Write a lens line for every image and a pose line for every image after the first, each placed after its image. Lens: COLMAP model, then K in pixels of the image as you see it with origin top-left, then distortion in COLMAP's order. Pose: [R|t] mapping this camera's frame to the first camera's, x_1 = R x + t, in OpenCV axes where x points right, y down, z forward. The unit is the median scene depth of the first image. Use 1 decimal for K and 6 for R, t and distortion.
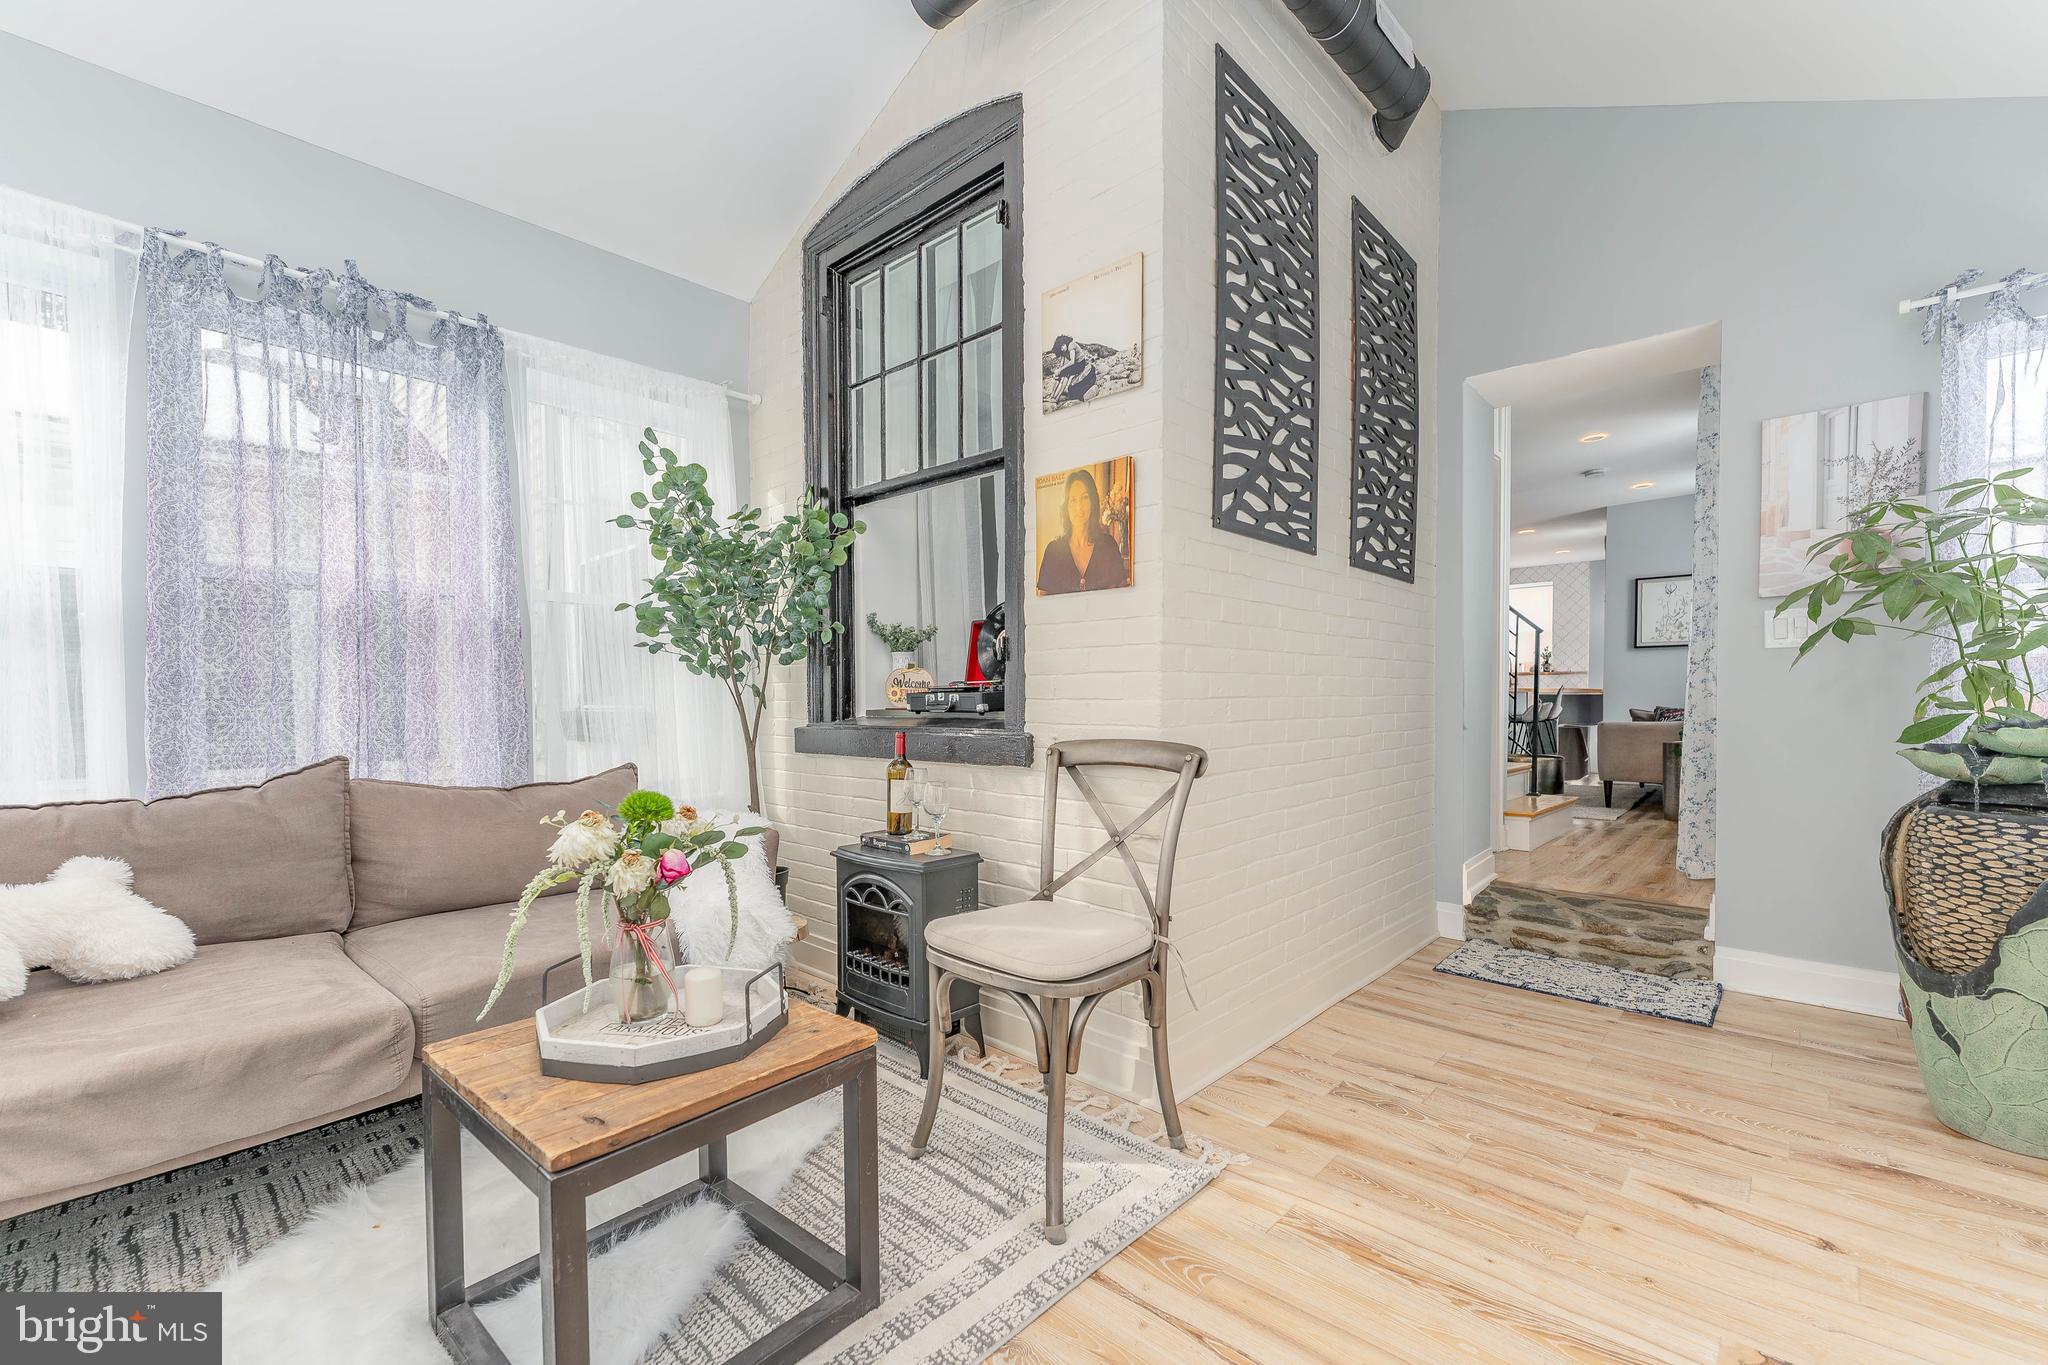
lens RADIAL K [[828.3, 0, 999.4], [0, 828.3, 720.6], [0, 0, 1]] dist [-0.001313, 0.001405]
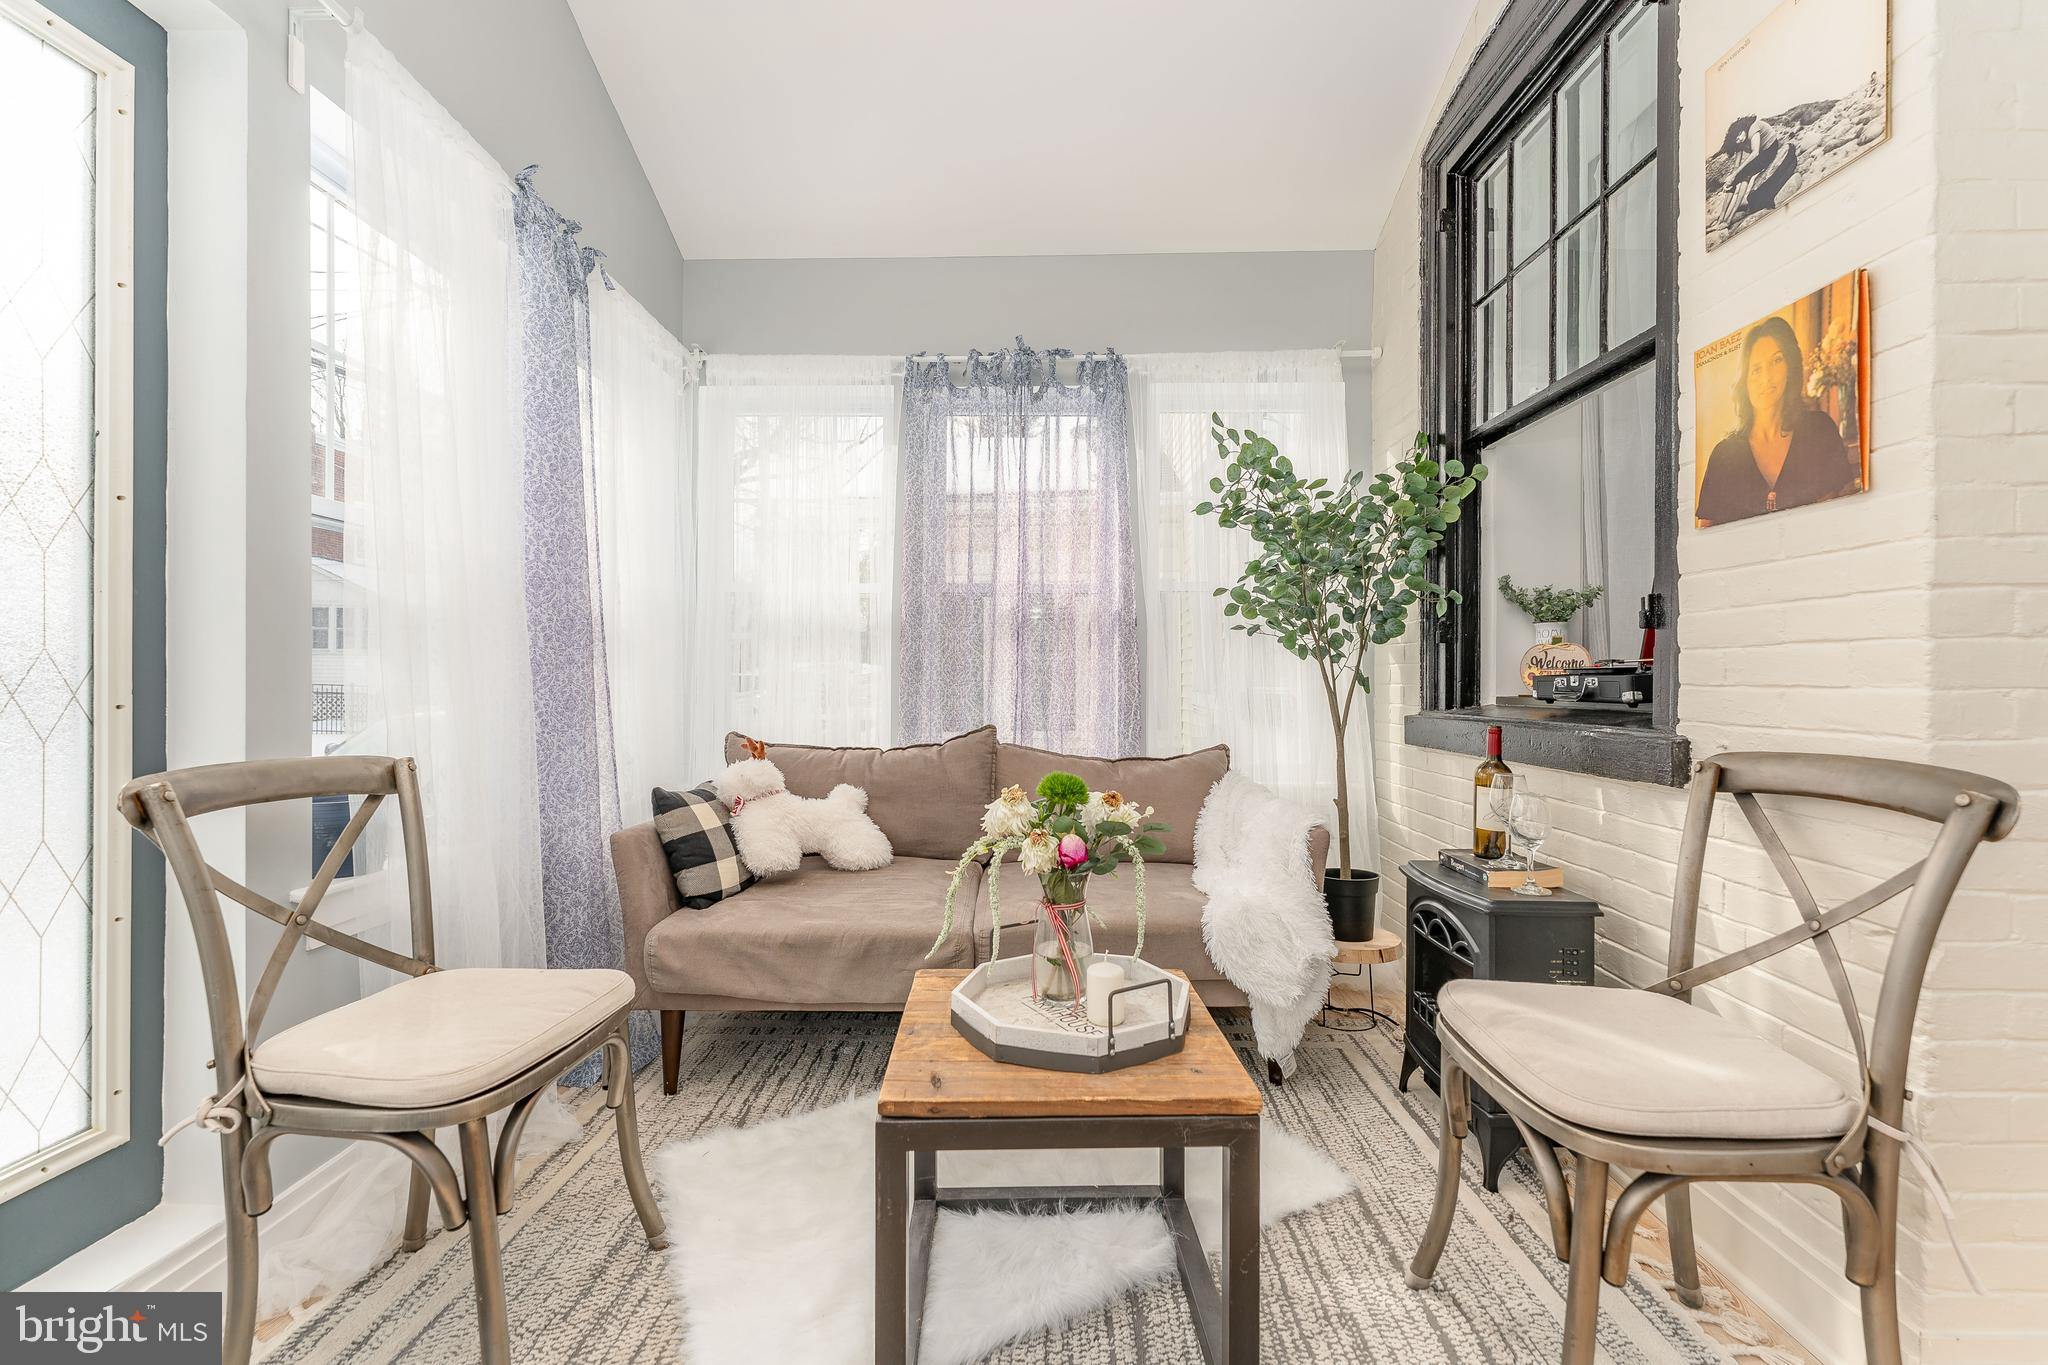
lens RADIAL K [[828.3, 0, 1038.4], [0, 828.3, 682.0], [0, 0, 1]] dist [-0.001313, 0.001405]
pose [[0.681559, 0.005963, -0.731739, 0.180072], [-0.023925, 0.999614, -0.014138, -0.006833], [0.731372, 0.027142, 0.681439, 0.177664]]
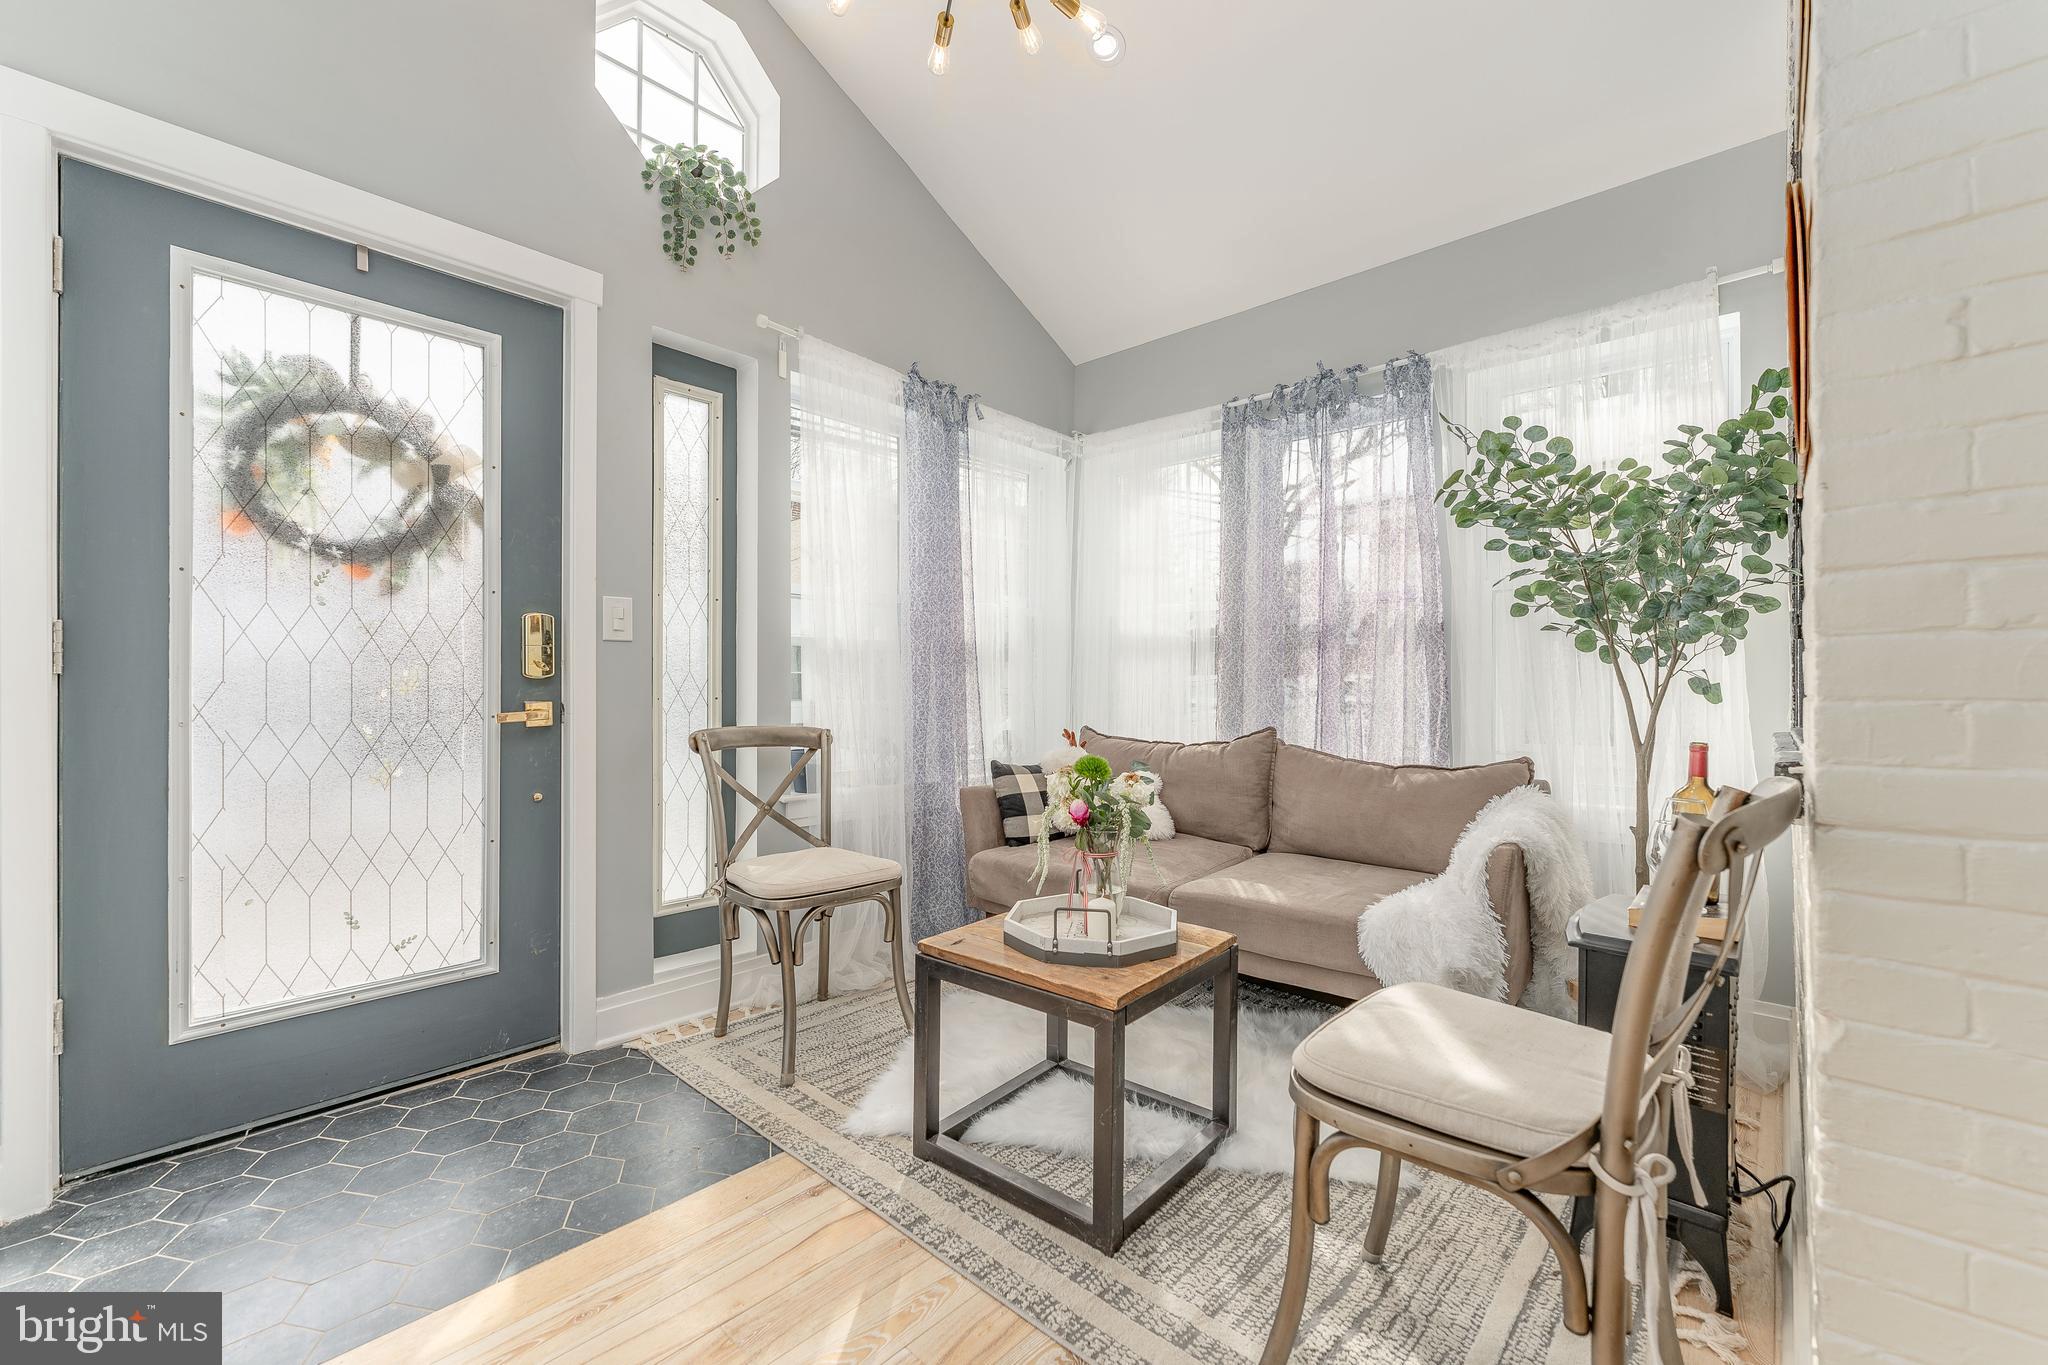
lens RADIAL K [[828.3, 0, 1043.2], [0, 828.3, 684.4], [0, 0, 1]] dist [-0.001313, 0.001405]
pose [[0.052860, 0.003651, -0.998595, 0.570157], [-0.031047, 0.999516, 0.002011, -0.019252], [0.998119, 0.030897, 0.052948, 0.521356]]
